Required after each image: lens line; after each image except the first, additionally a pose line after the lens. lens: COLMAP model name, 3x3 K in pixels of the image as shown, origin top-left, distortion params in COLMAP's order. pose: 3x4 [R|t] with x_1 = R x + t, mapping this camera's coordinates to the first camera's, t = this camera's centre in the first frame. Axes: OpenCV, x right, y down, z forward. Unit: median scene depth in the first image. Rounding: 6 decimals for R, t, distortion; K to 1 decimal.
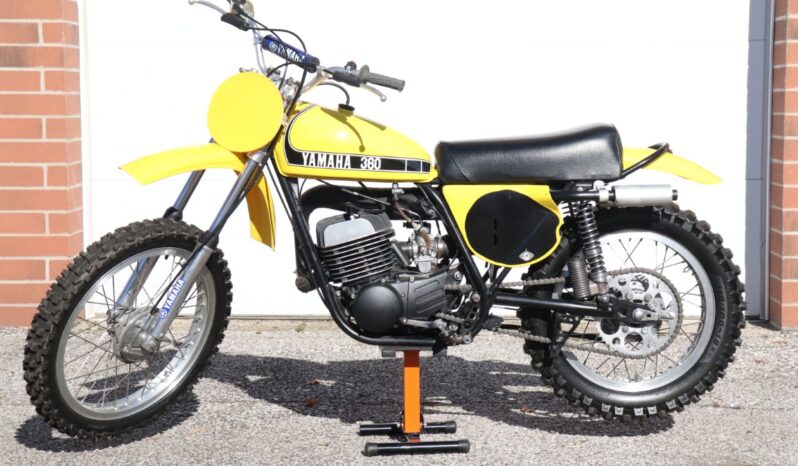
lens RADIAL K [[1813.4, 0, 366.1], [0, 1813.4, 238.1], [0, 0, 1]] dist [0.251258, 0.000000]
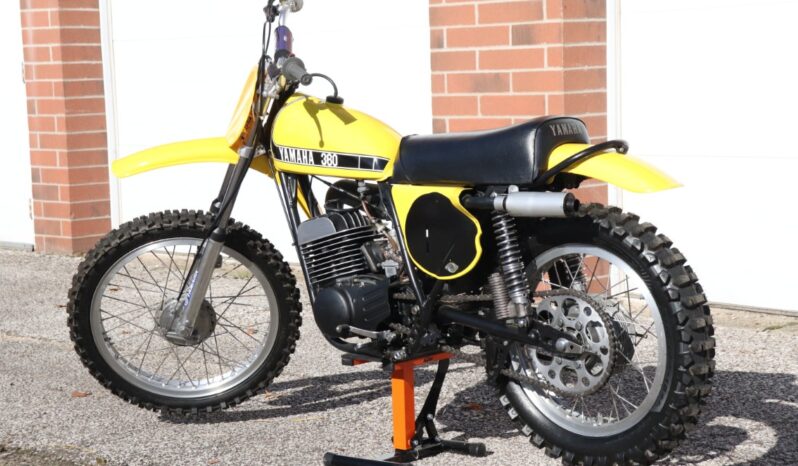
lens RADIAL K [[1793.0, 0, 394.9], [0, 1793.0, 233.3], [0, 0, 1]] dist [0.210164, 0.000000]
pose [[0.702471, 0.050330, -0.709931, 0.684723], [-0.027916, 0.998677, 0.043178, -0.043528], [0.711165, -0.010513, 0.702946, 0.360026]]
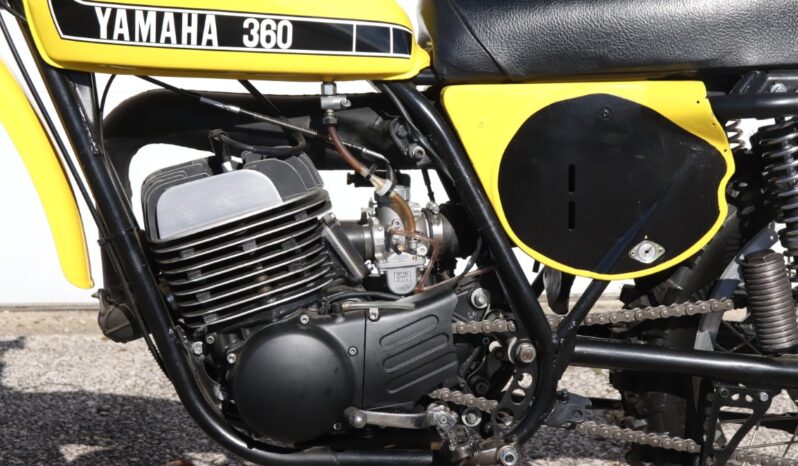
lens RADIAL K [[1690.2, 0, 381.8], [0, 1690.2, 241.1], [0, 0, 1]] dist [0.297751, 0.000000]
pose [[0.998470, -0.019579, 0.051711, 0.007379], [0.016762, 0.998381, 0.054362, -0.014812], [-0.052692, -0.053413, 0.997181, 0.608020]]
